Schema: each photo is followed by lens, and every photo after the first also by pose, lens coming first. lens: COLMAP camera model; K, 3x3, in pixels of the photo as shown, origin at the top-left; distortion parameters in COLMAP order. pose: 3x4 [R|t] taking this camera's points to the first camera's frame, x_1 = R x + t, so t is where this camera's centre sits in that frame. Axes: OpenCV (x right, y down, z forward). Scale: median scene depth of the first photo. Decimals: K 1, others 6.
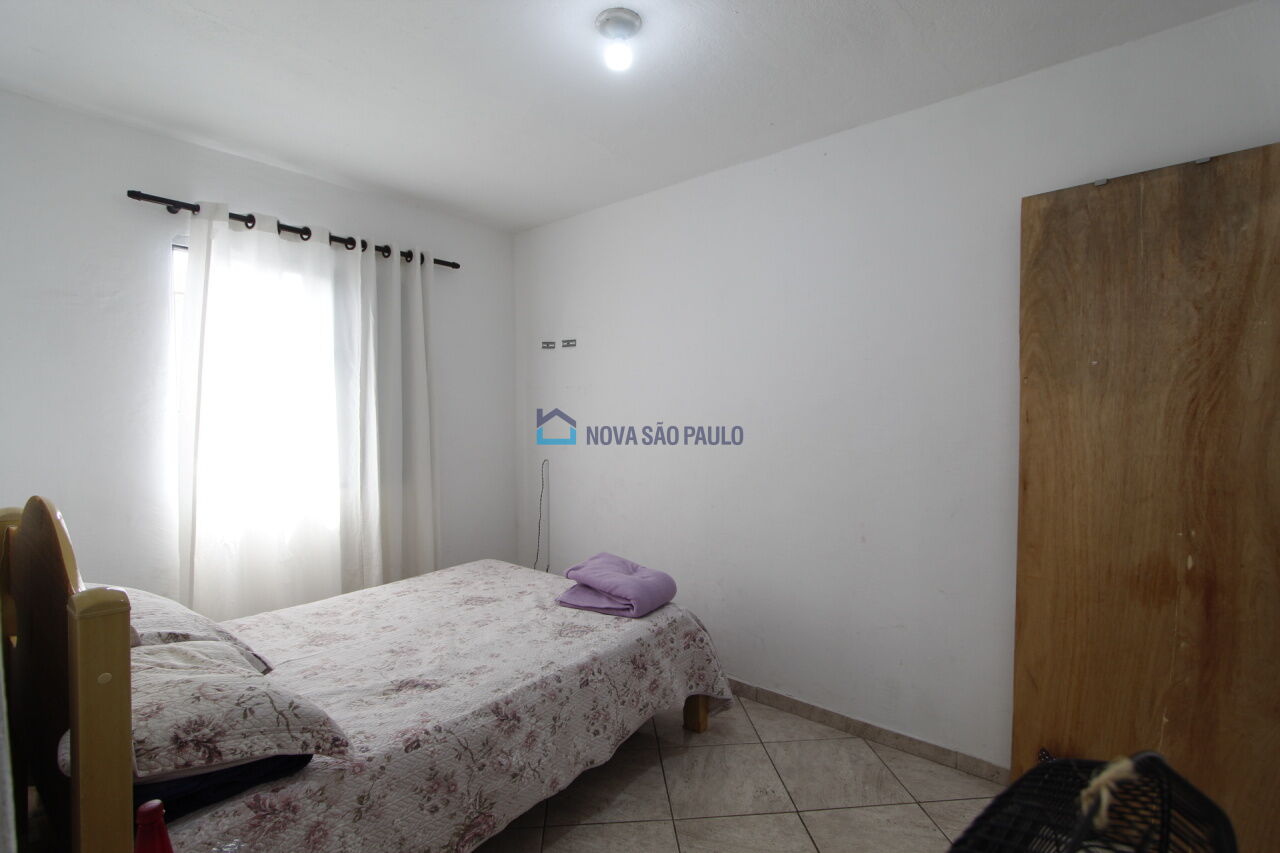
lens RADIAL K [[590.8, 0, 638.2], [0, 590.8, 426.5], [0, 0, 1]] dist [-0.016338, 0.003367]
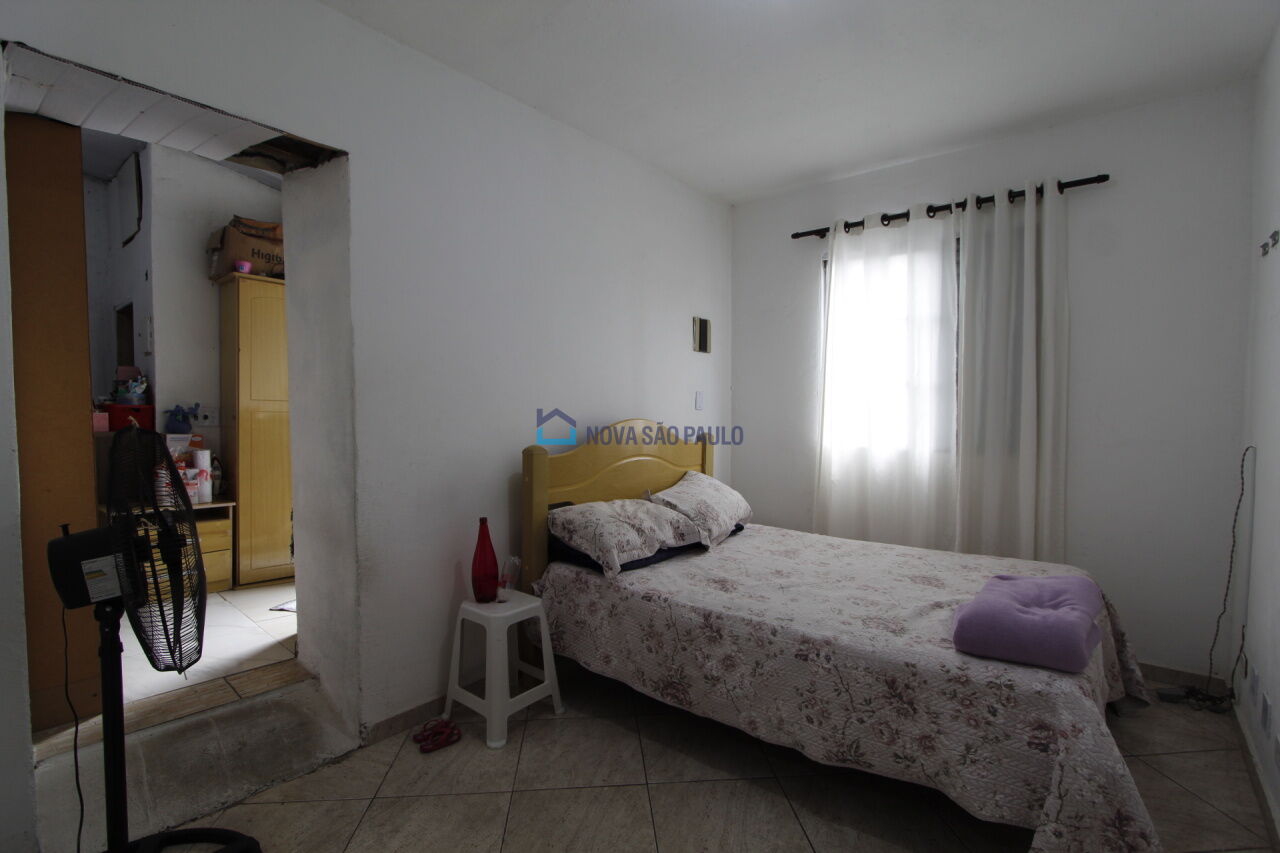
lens RADIAL K [[590.8, 0, 633.1], [0, 590.8, 422.6], [0, 0, 1]] dist [-0.016338, 0.003367]
pose [[0.005687, 0.031465, -0.999489, 0.830920], [-0.021967, 0.999268, 0.031333, 0.053311], [0.999743, 0.021777, 0.006374, 0.746903]]
